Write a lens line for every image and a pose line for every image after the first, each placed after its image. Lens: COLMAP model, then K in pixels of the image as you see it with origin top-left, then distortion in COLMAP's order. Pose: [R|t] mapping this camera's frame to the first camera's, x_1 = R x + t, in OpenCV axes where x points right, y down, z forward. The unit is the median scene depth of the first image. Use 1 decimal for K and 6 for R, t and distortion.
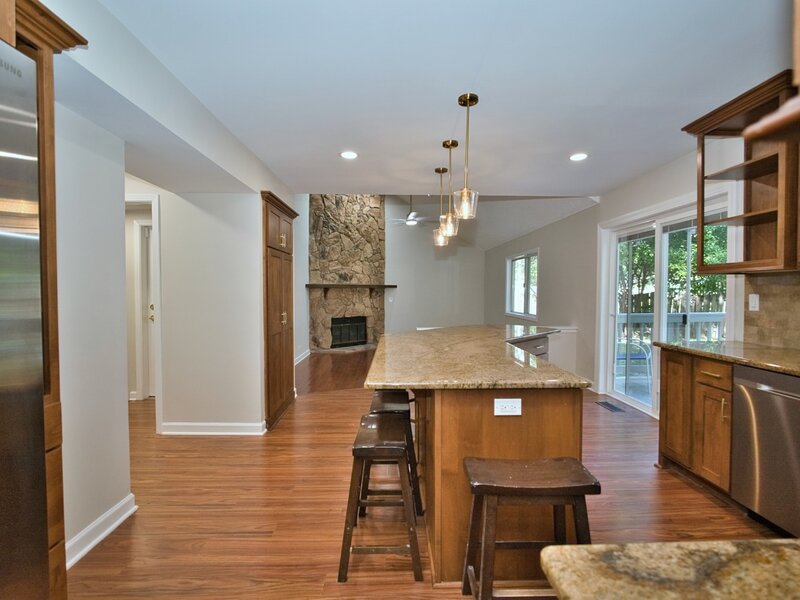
lens RADIAL K [[390.9, 0, 398.9], [0, 390.9, 297.1], [0, 0, 1]] dist [-0.026630, 0.007108]
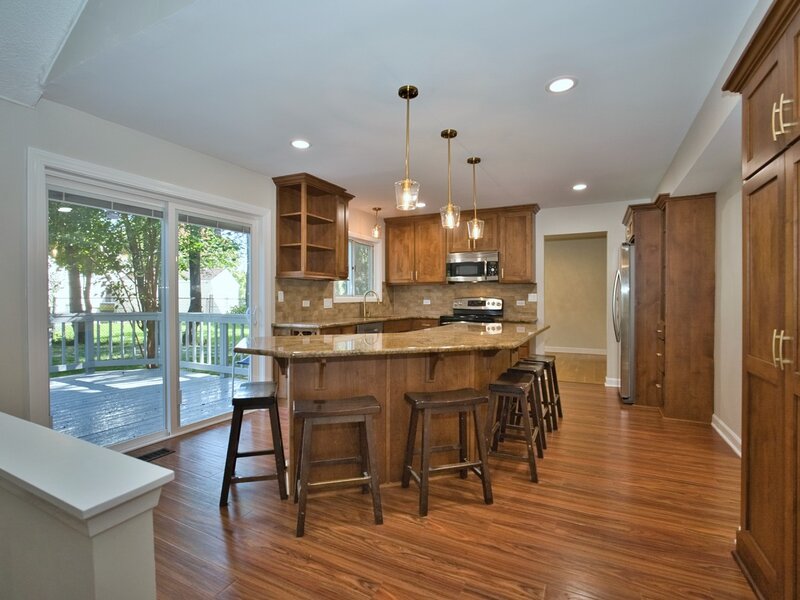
lens RADIAL K [[390.9, 0, 400.5], [0, 390.9, 298.0], [0, 0, 1]] dist [-0.026630, 0.007108]
pose [[-0.881476, 0.003170, 0.472218, -0.240711], [0.010766, 0.999852, 0.013383, 0.004329], [-0.472106, 0.016881, -0.881380, 2.089642]]
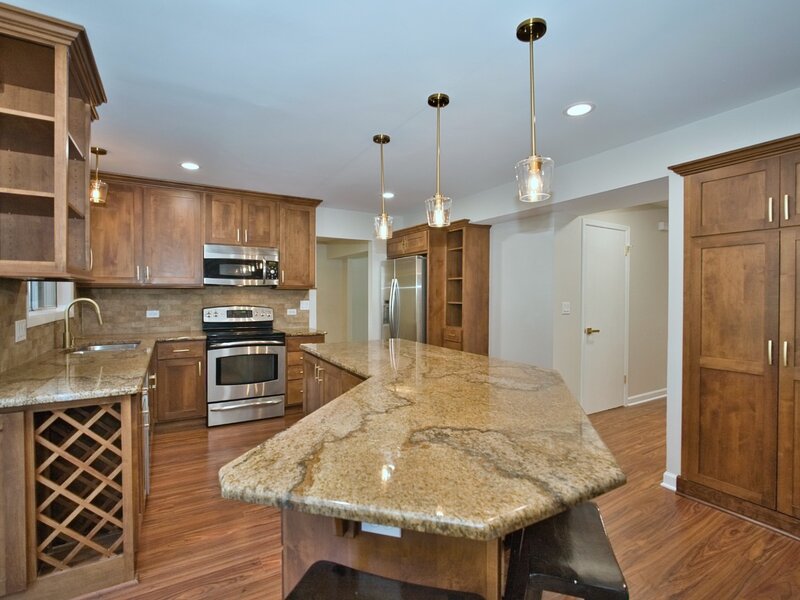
lens RADIAL K [[390.9, 0, 399.2], [0, 390.9, 298.6], [0, 0, 1]] dist [-0.026630, 0.007108]
pose [[-0.874115, 0.006596, -0.485674, 0.598794], [-0.007525, 0.999604, 0.027119, -0.045095], [0.485660, 0.027359, -0.873719, 1.747173]]
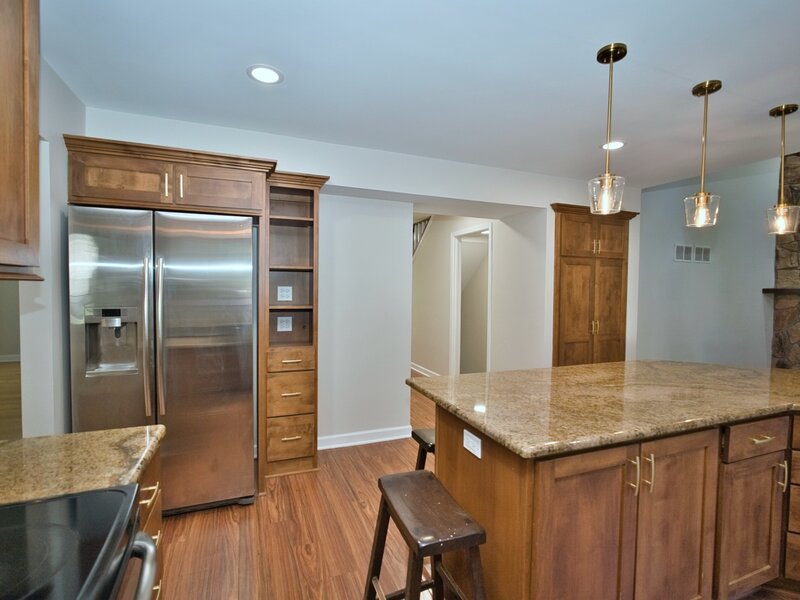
lens RADIAL K [[390.9, 0, 397.0], [0, 390.9, 294.3], [0, 0, 1]] dist [-0.026630, 0.007108]
pose [[0.347145, 0.021136, -0.937573, 0.625259], [-0.027580, 0.999544, 0.012322, -0.037459], [0.937406, 0.021581, 0.347570, 0.313526]]
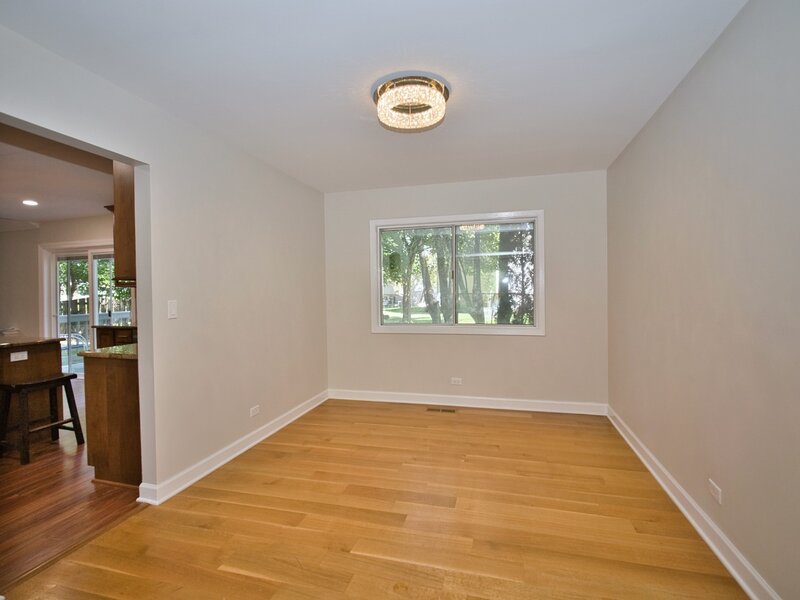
lens RADIAL K [[390.9, 0, 400.6], [0, 390.9, 298.3], [0, 0, 1]] dist [-0.026630, 0.007108]
pose [[0.286210, -0.018033, 0.957997, -0.603473], [0.031009, 0.999473, 0.009550, 0.018971], [-0.957665, 0.026973, 0.286618, -0.833500]]
